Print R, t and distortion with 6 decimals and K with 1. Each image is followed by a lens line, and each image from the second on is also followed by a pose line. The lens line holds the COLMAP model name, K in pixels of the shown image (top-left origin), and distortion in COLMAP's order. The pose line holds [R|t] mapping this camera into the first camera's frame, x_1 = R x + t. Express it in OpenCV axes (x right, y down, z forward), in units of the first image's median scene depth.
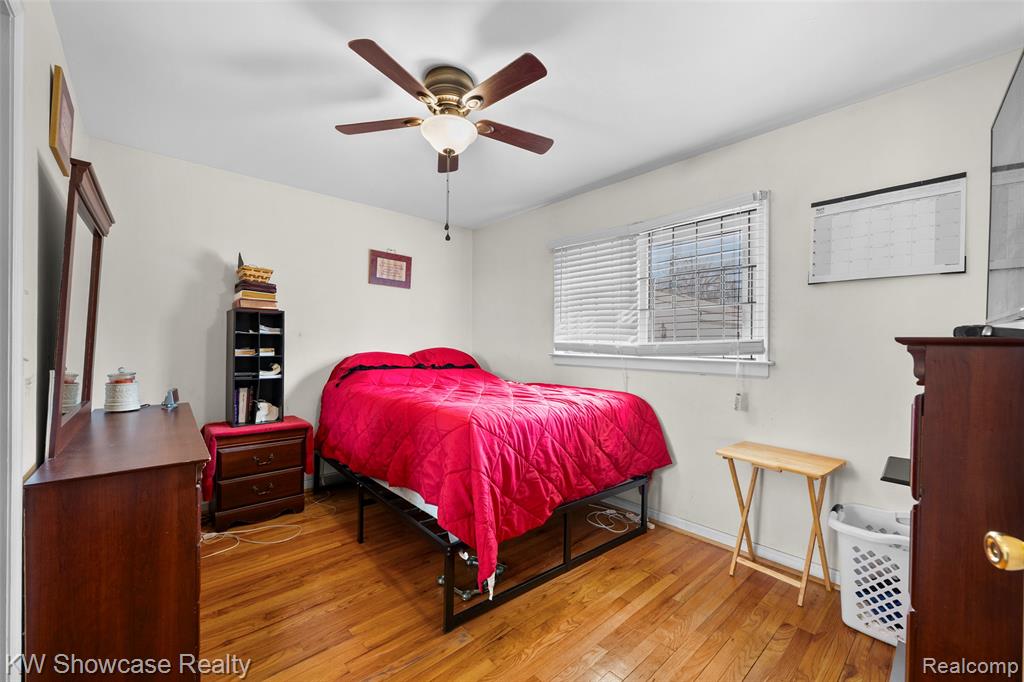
lens RADIAL K [[415.2, 0, 507.0], [0, 415.2, 345.4], [0, 0, 1]] dist [-0.002039, 0.000122]
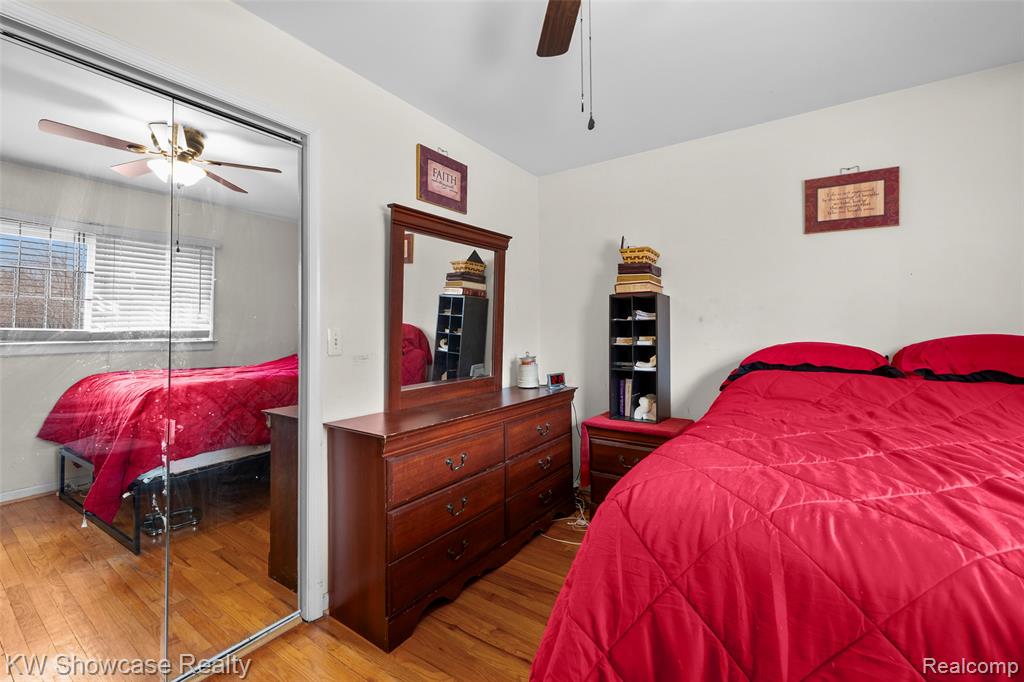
lens RADIAL K [[415.2, 0, 468.1], [0, 415.2, 319.0], [0, 0, 1]] dist [-0.002039, 0.000122]
pose [[0.241847, -0.042377, -0.969389, 0.187361], [0.006635, 0.999095, -0.042021, 0.004645], [0.970292, 0.003731, 0.241909, 0.423546]]
